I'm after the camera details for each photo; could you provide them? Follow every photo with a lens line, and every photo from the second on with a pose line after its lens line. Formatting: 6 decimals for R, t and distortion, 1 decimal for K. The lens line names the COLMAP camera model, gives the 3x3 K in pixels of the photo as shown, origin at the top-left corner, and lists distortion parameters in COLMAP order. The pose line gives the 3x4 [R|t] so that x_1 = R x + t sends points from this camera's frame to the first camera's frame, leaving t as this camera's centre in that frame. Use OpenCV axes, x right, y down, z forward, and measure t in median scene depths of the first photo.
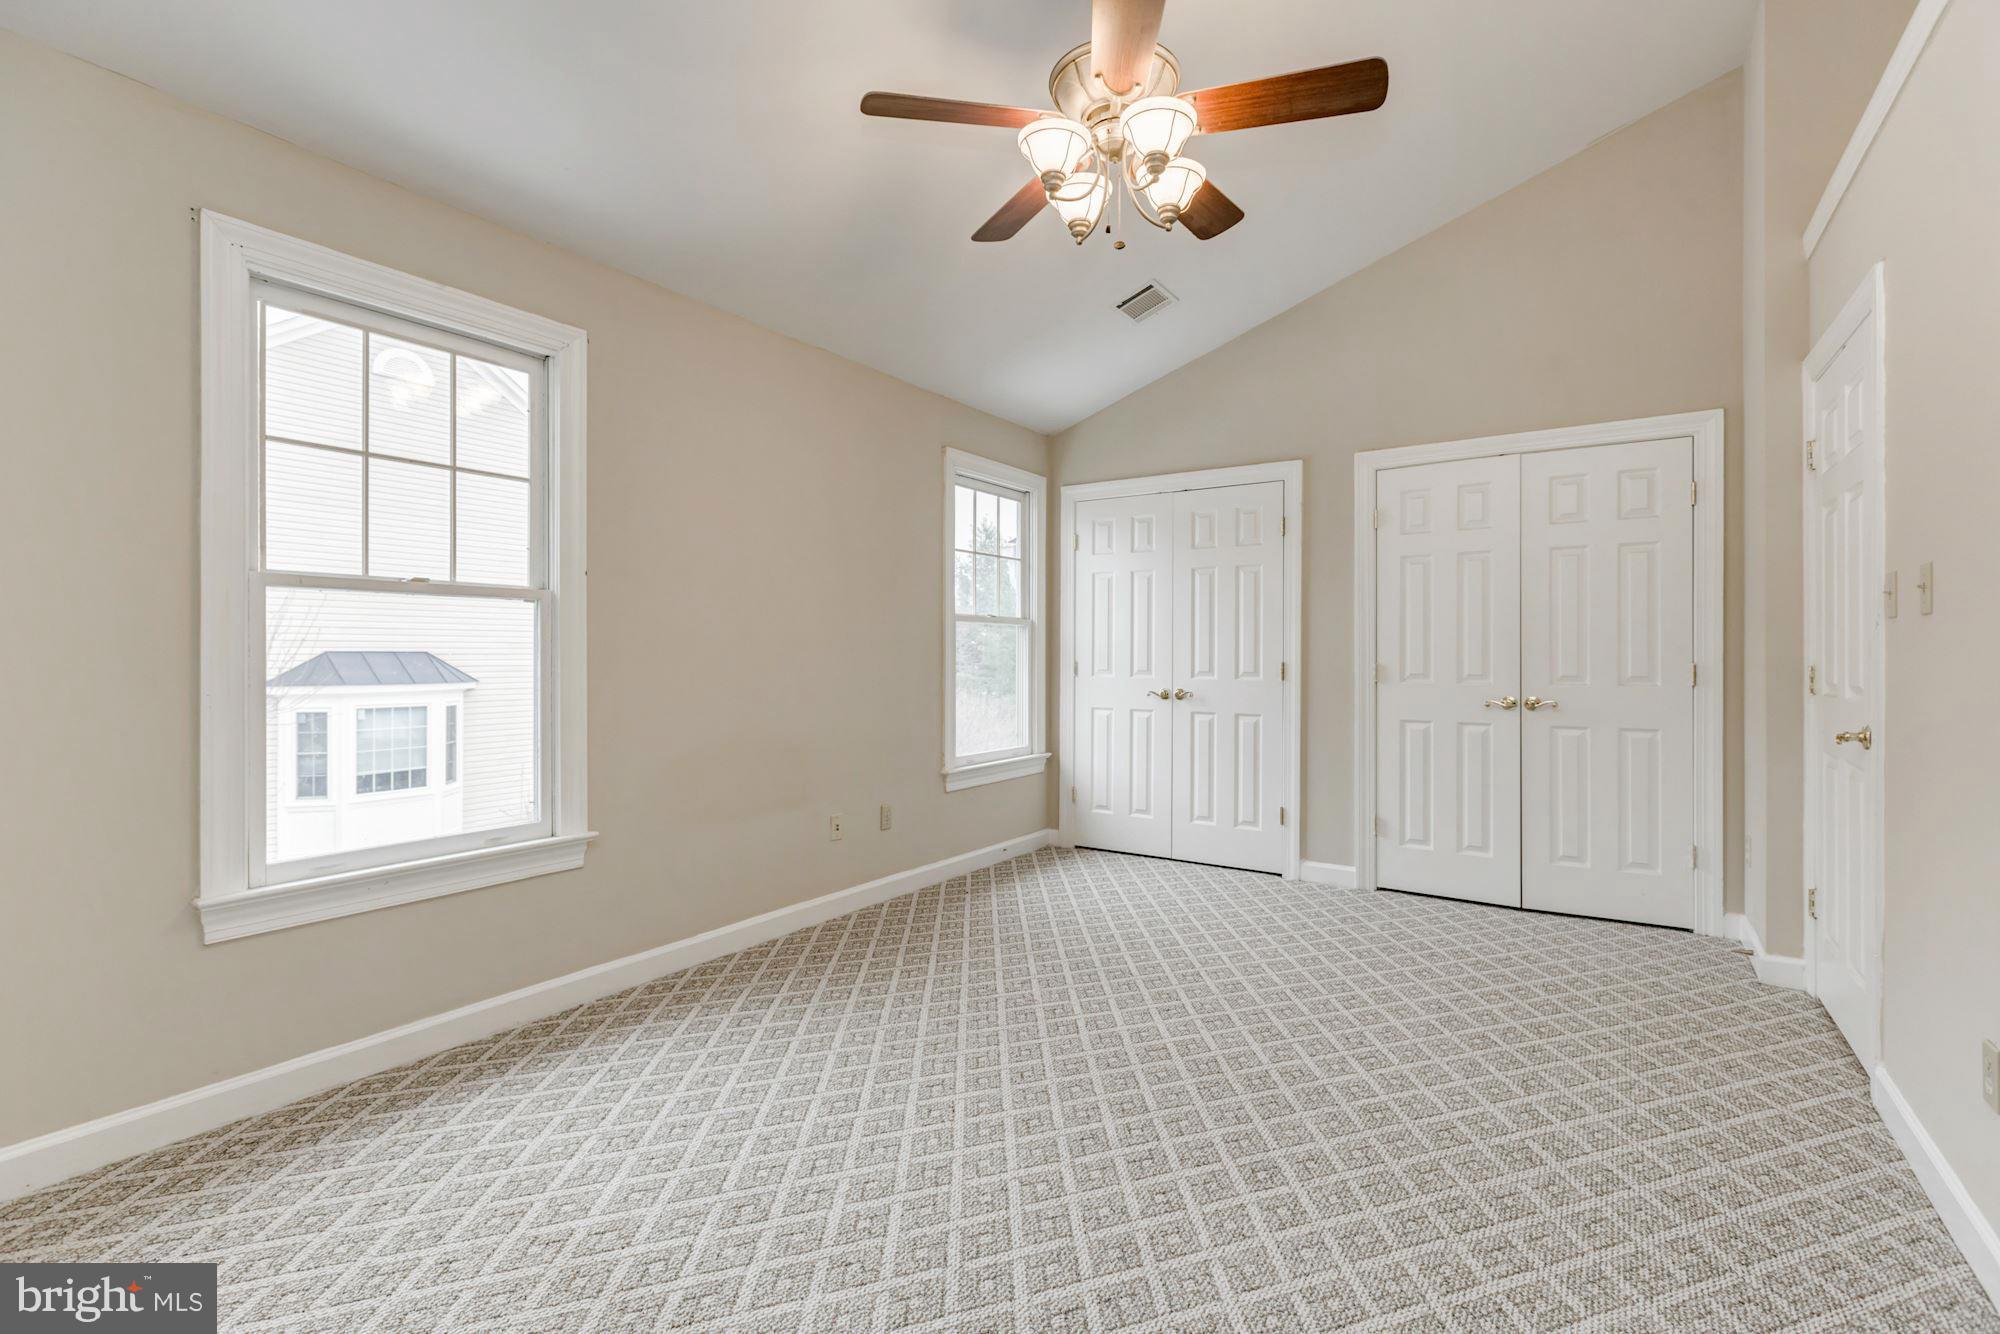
lens RADIAL K [[890.1, 0, 1008.8], [0, 890.1, 655.7], [0, 0, 1]] dist [0.001251, -0.001324]
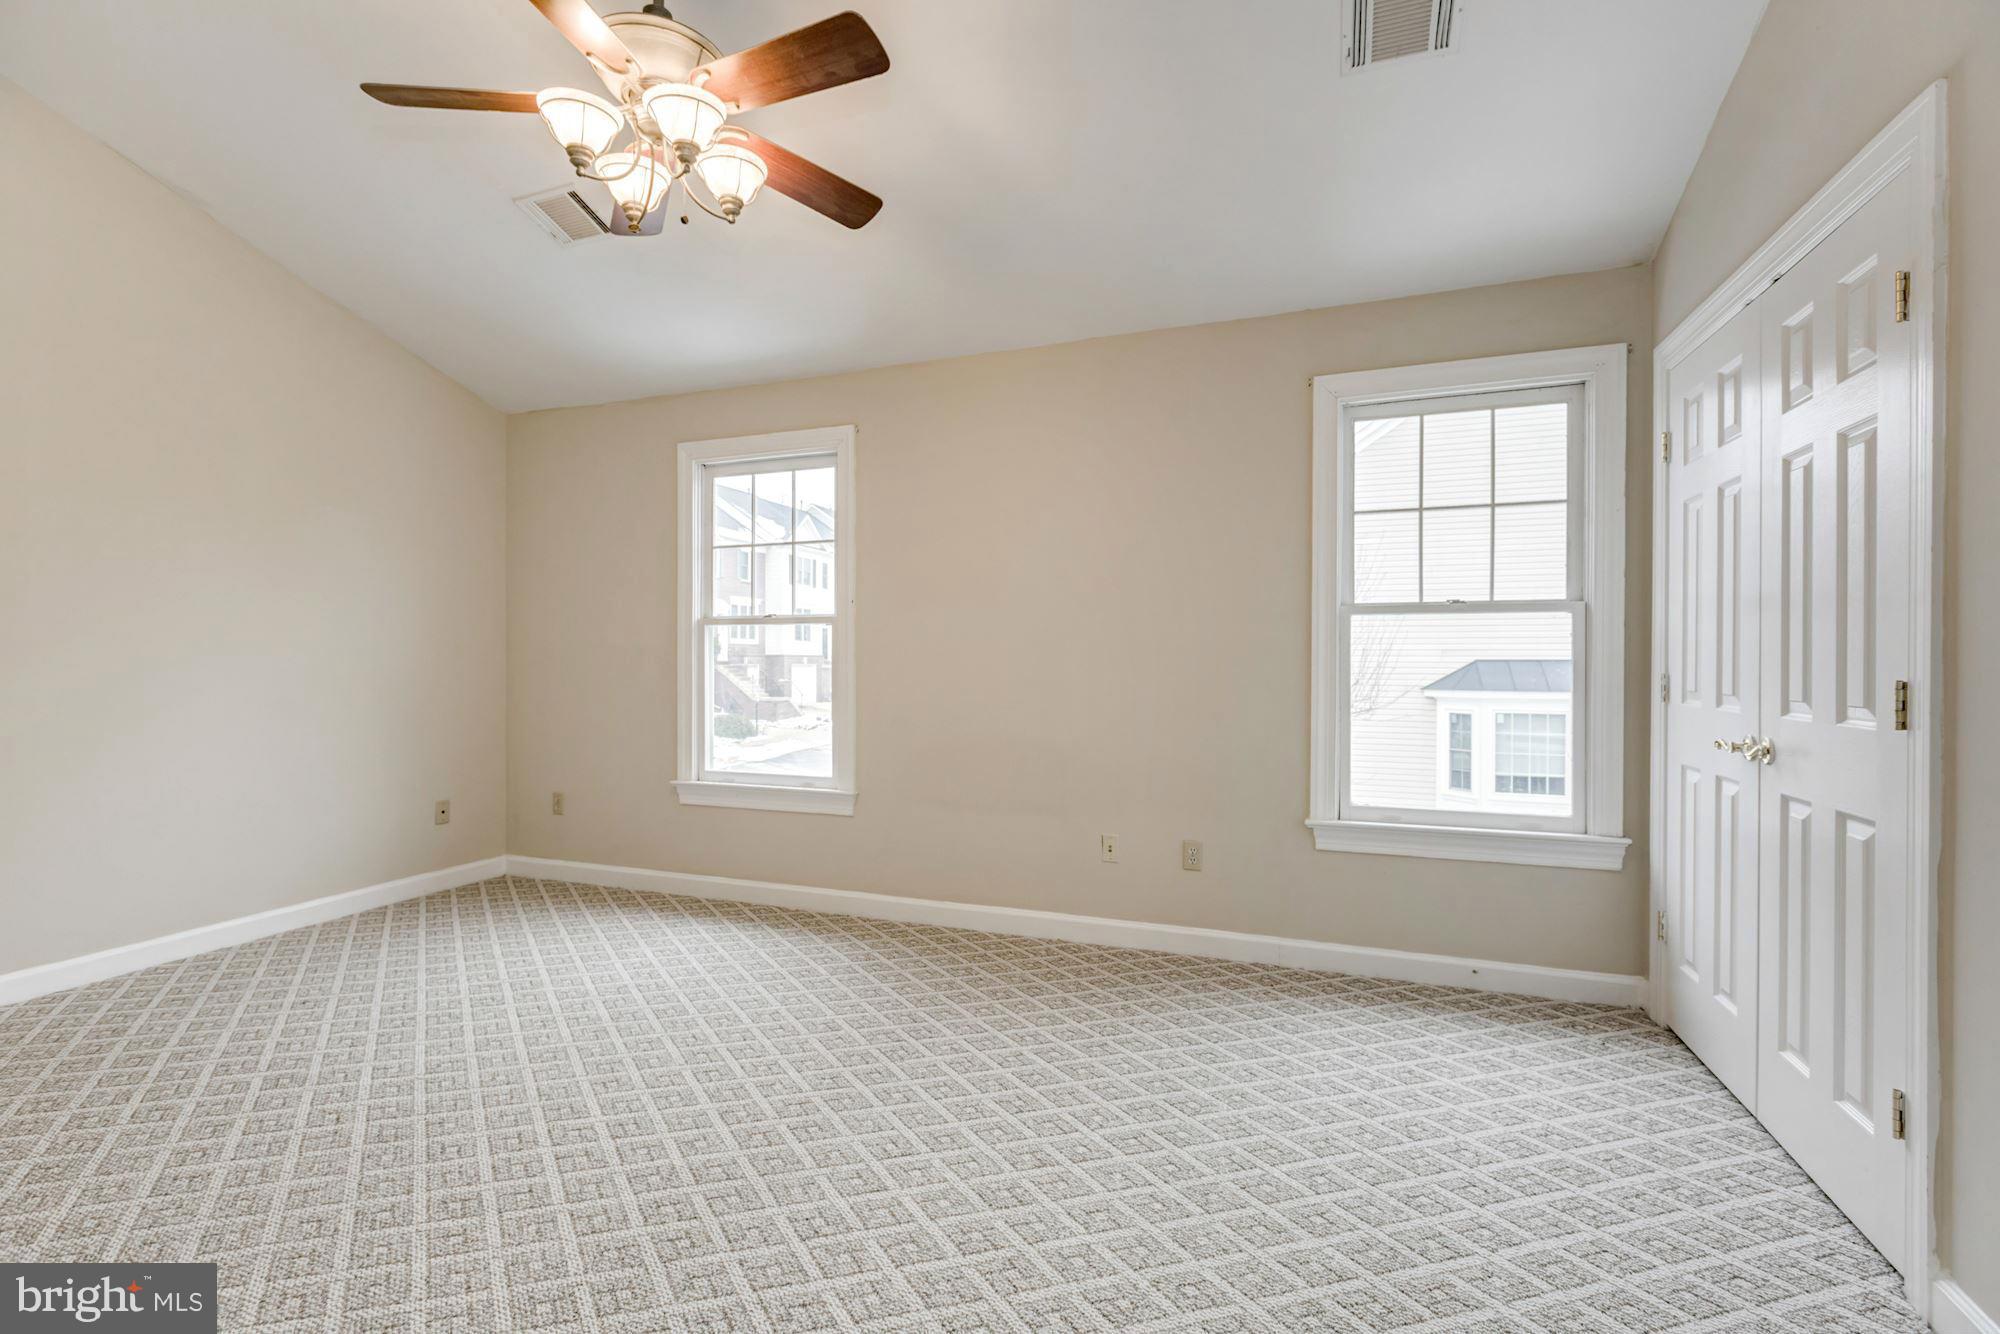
lens RADIAL K [[890.1, 0, 1014.1], [0, 890.1, 664.9], [0, 0, 1]] dist [0.001251, -0.001324]
pose [[0.231595, 0.002575, -0.972809, 0.762313], [-0.002205, 0.999995, 0.002122, 0.000784], [0.972810, 0.001654, 0.231600, 0.770795]]
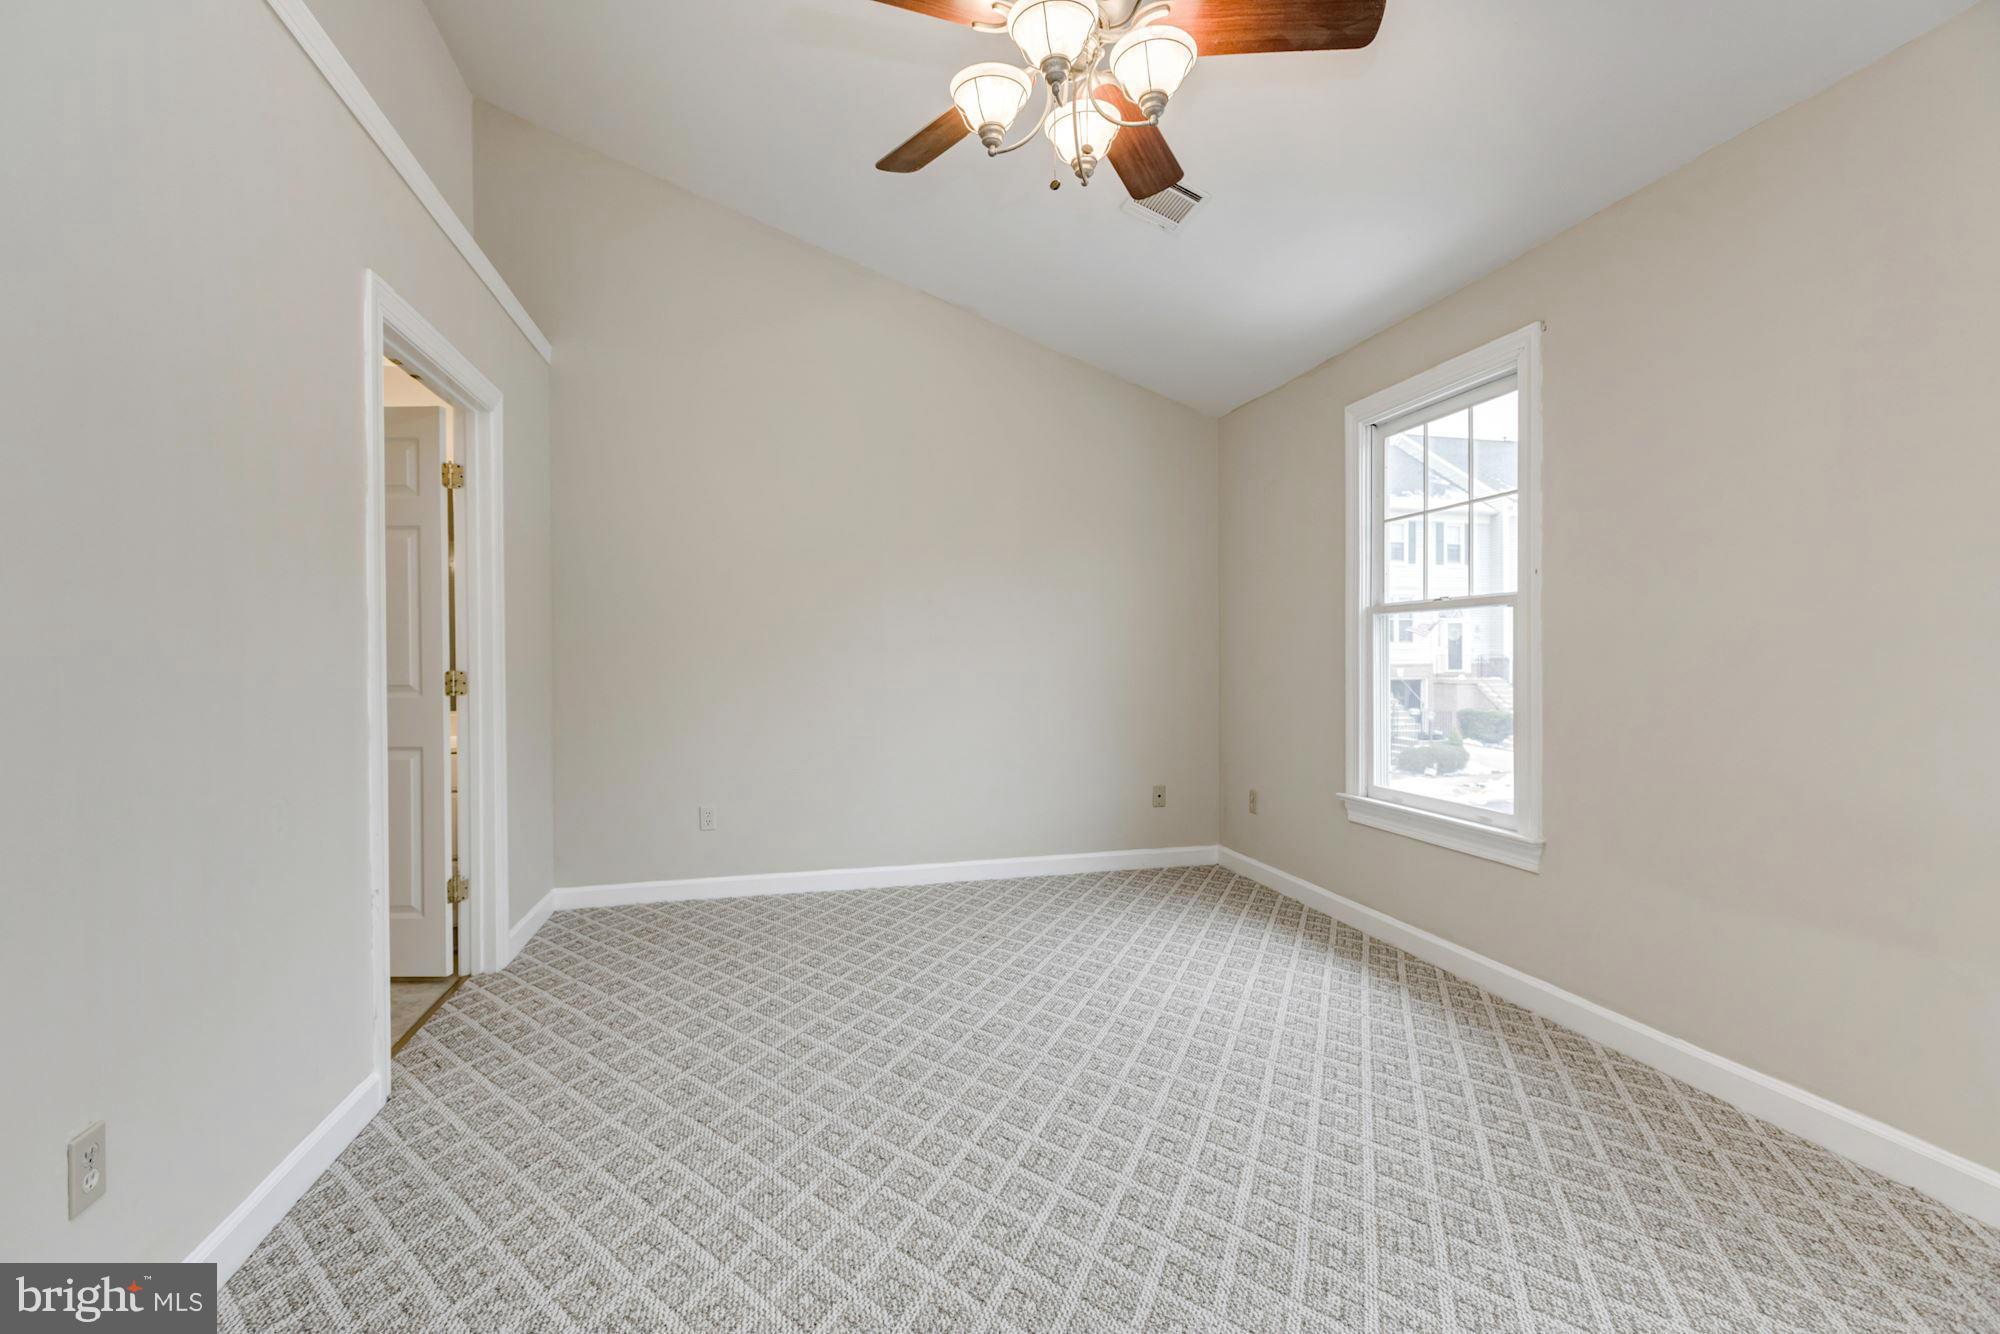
lens RADIAL K [[890.1, 0, 993.2], [0, 890.1, 667.4], [0, 0, 1]] dist [0.001251, -0.001324]
pose [[-0.680032, 0.008281, -0.733136, 0.534491], [0.001969, 0.999953, 0.009468, 0.000696], [0.733180, 0.004995, -0.680017, 1.023041]]
